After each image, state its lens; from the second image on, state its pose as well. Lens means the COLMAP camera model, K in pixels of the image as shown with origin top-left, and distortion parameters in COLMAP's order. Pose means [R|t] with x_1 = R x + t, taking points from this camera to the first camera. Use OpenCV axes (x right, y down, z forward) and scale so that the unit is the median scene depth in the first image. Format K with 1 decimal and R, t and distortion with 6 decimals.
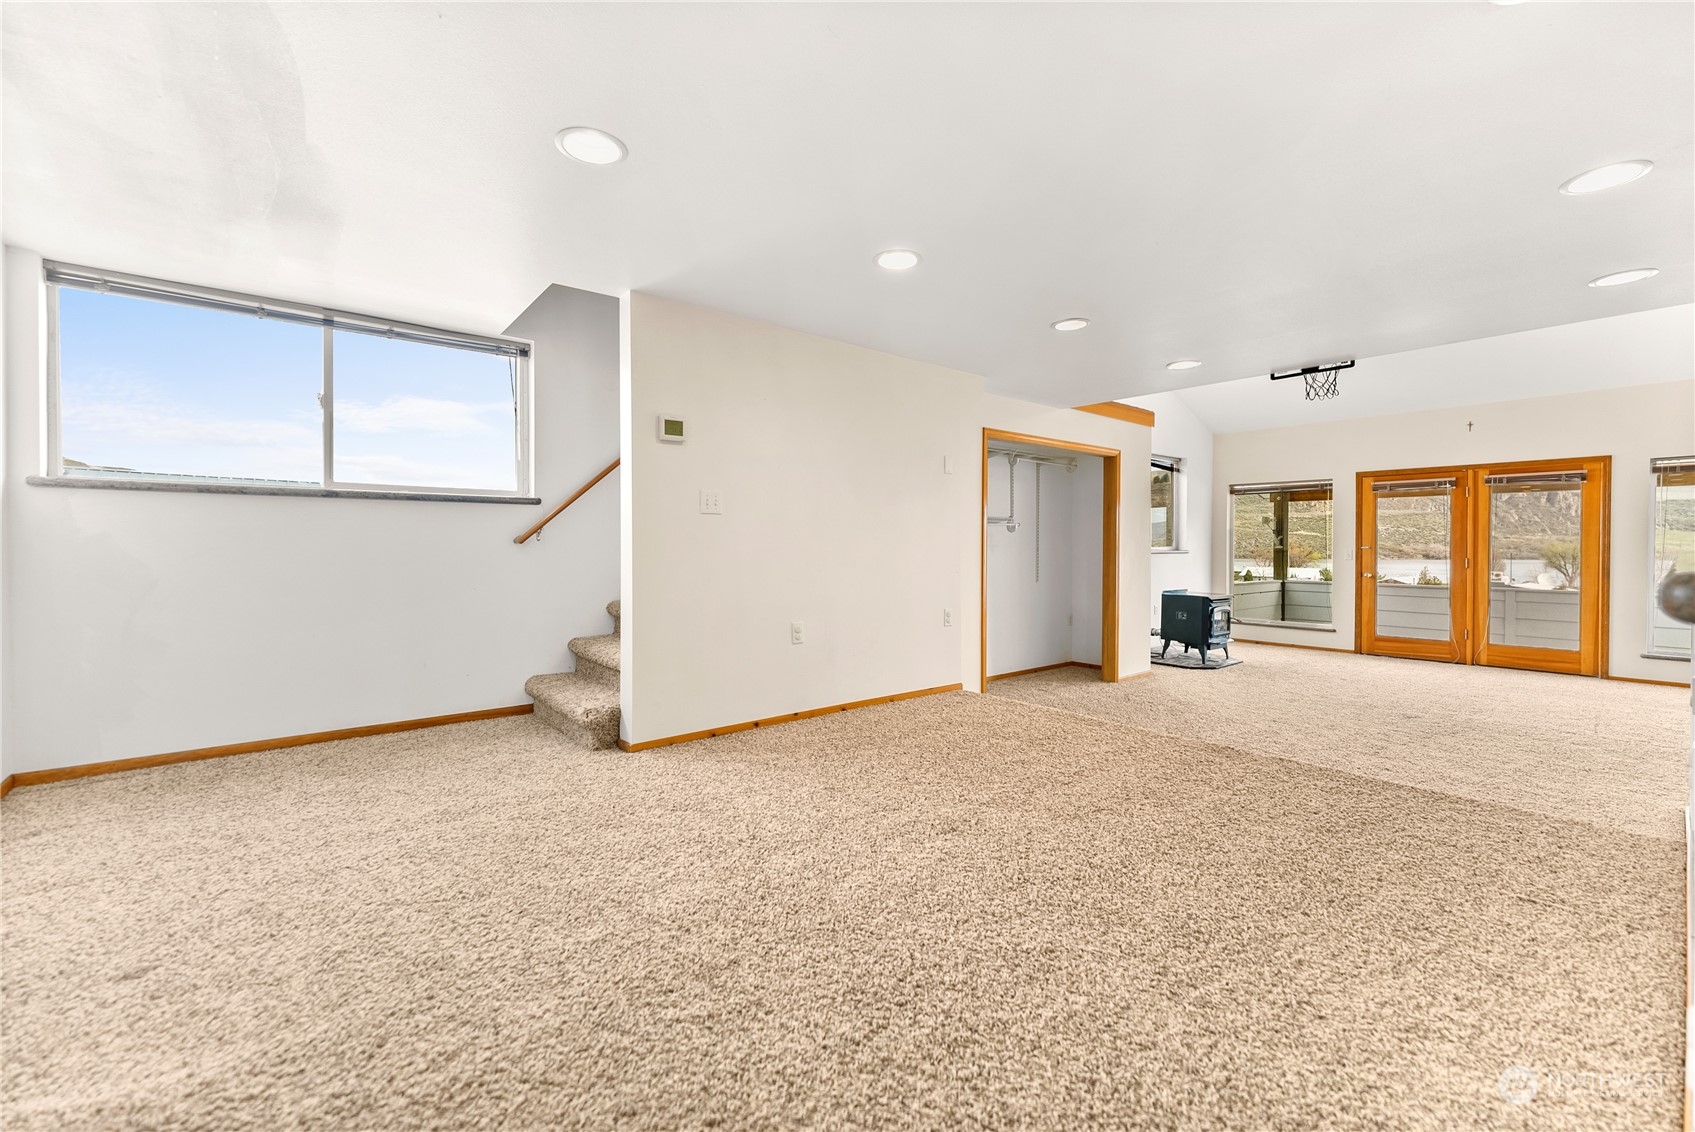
lens RADIAL K [[690.4, 0, 838.5], [0, 690.4, 550.1], [0, 0, 1]] dist [0.003821, -0.000507]
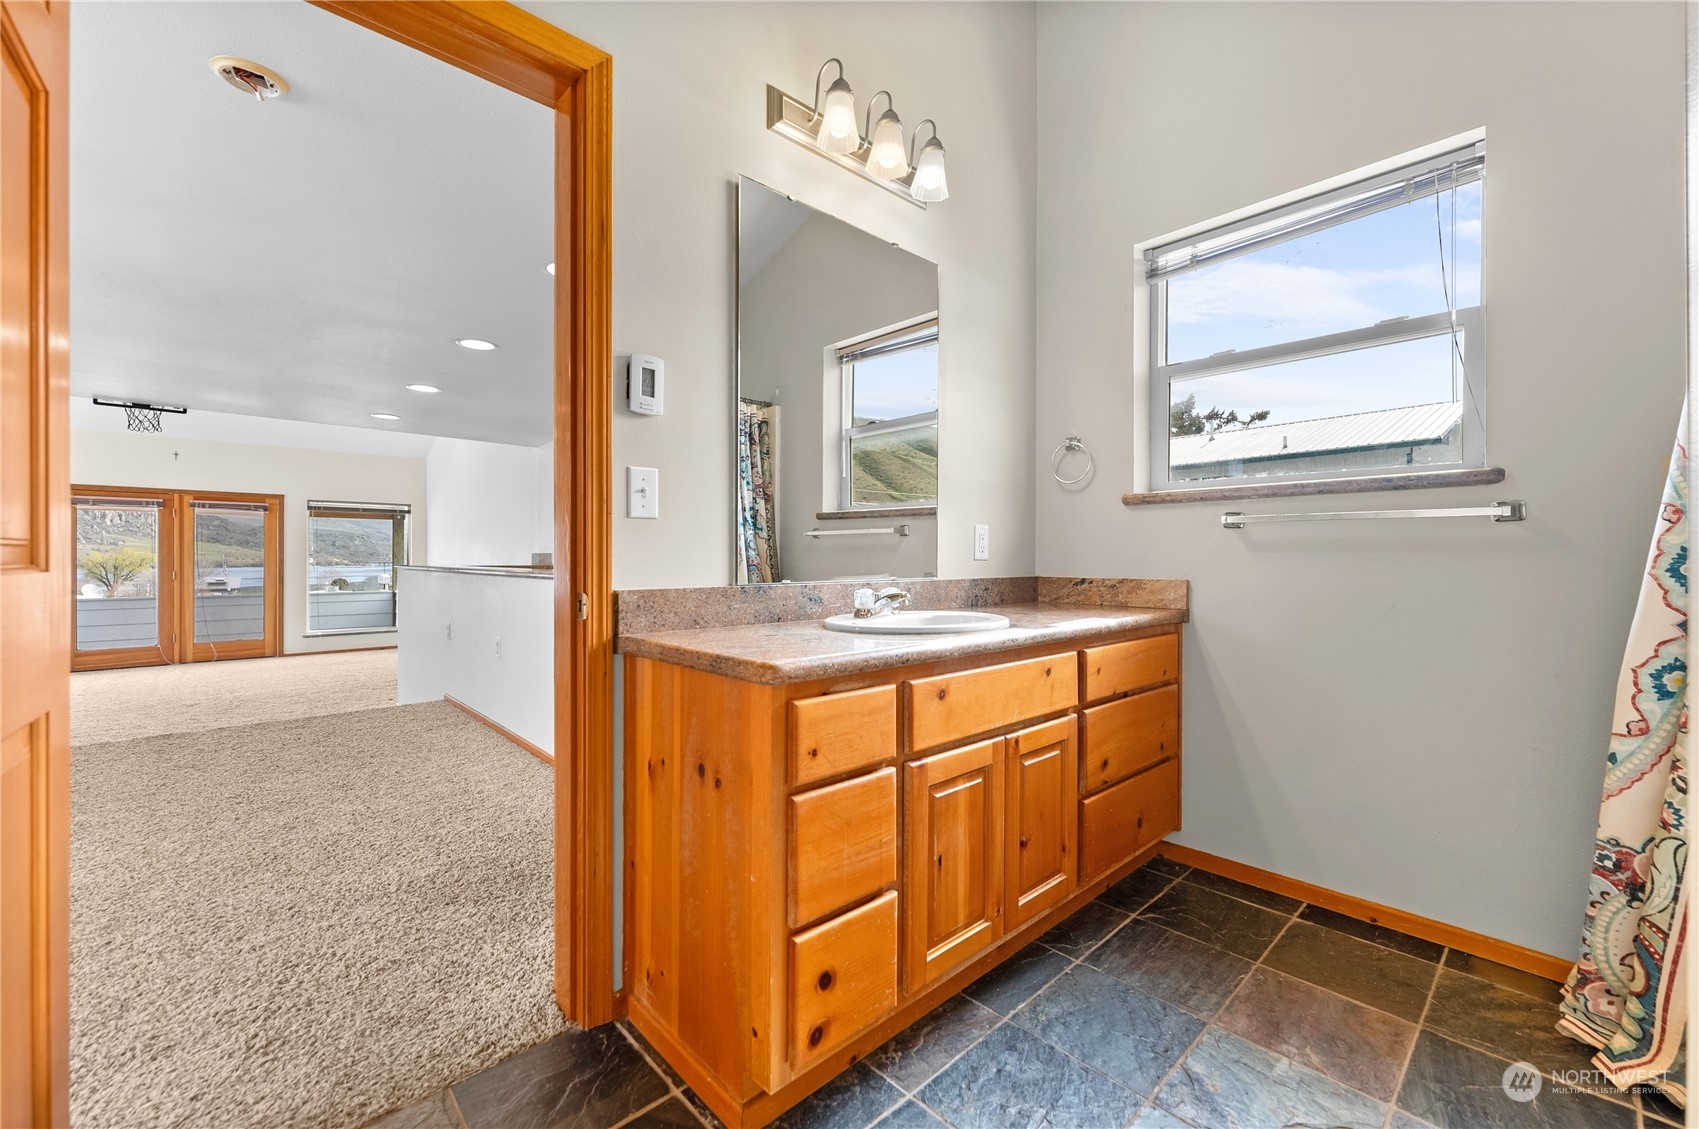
lens RADIAL K [[692.8, 0, 863.2], [0, 692.8, 558.4], [0, 0, 1]] dist [0.003143, 0.001249]
pose [[-0.072040, -0.002338, 0.997399, -0.315032], [0.004104, 0.999988, 0.002641, -0.007409], [-0.997393, 0.004284, -0.072030, -0.048239]]
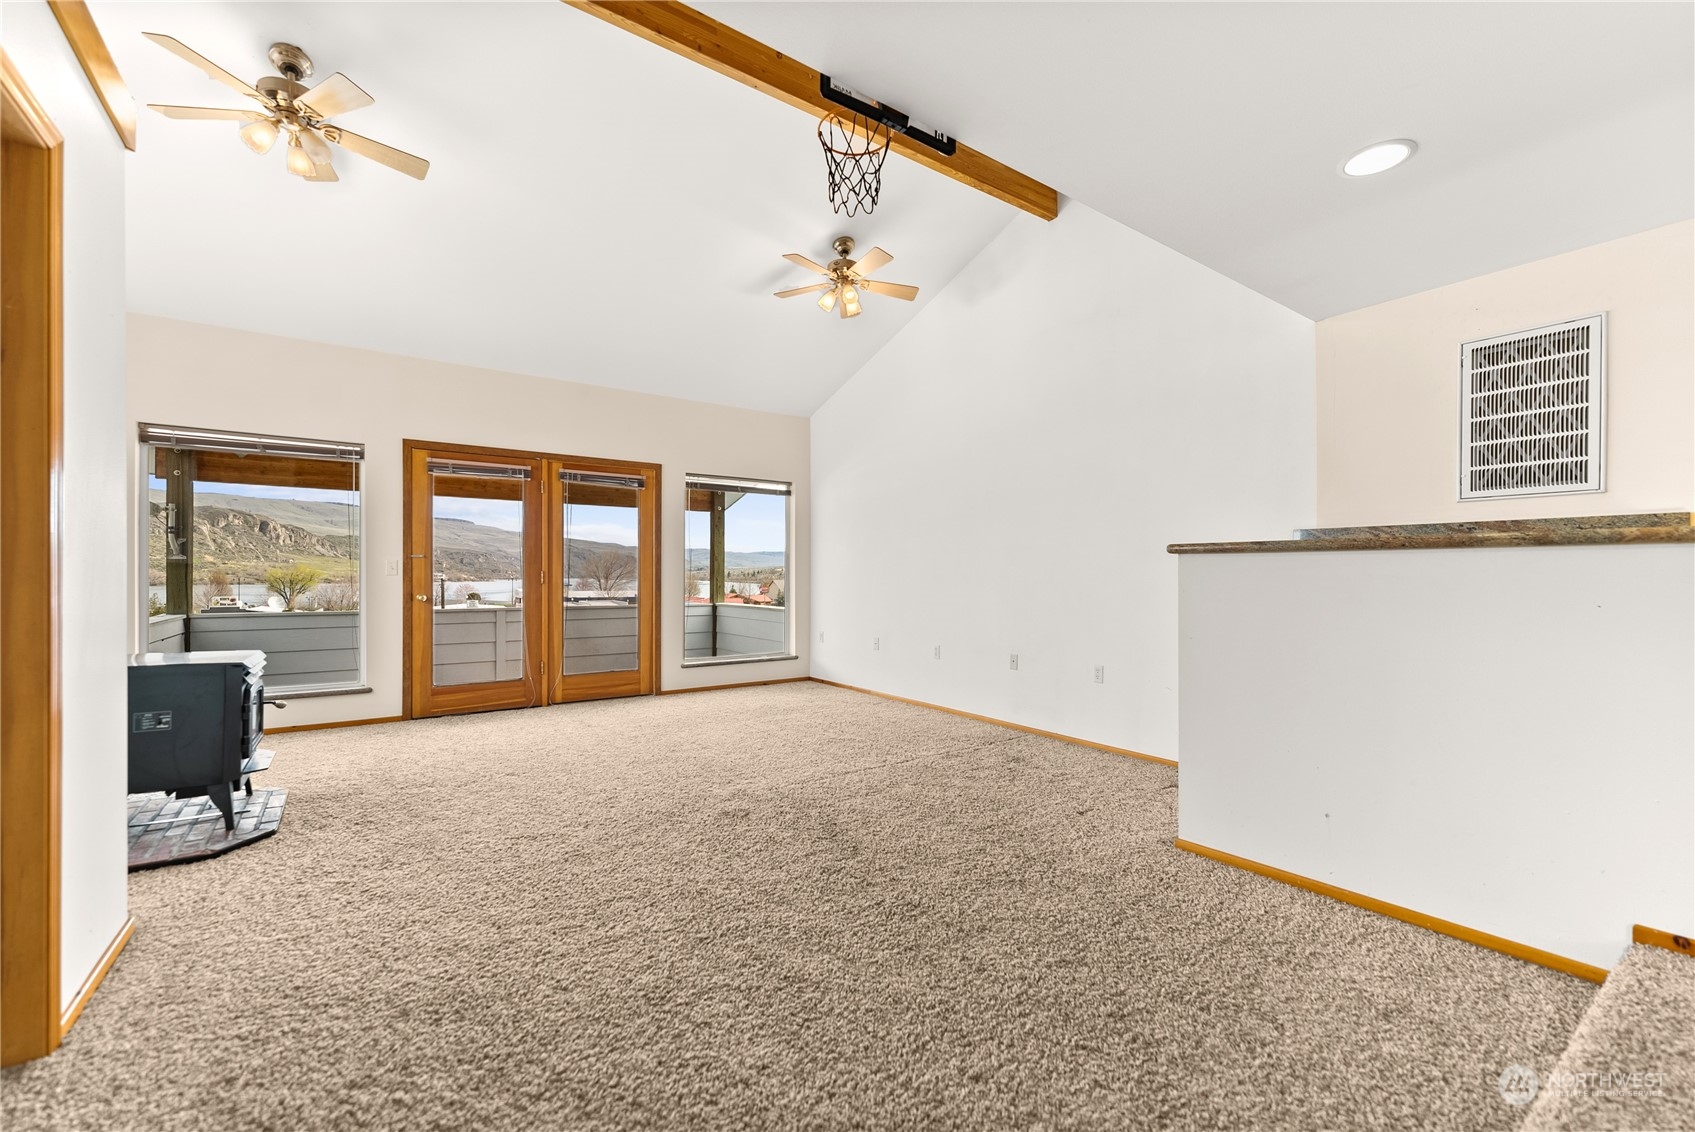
lens RADIAL K [[690.4, 0, 845.1], [0, 690.4, 569.4], [0, 0, 1]] dist [0.003821, -0.000507]
pose [[0.066385, 0.006981, 0.997770, 0.146973], [0.002635, 0.999971, -0.007172, 0.016636], [-0.997791, 0.003105, 0.066365, 0.603409]]
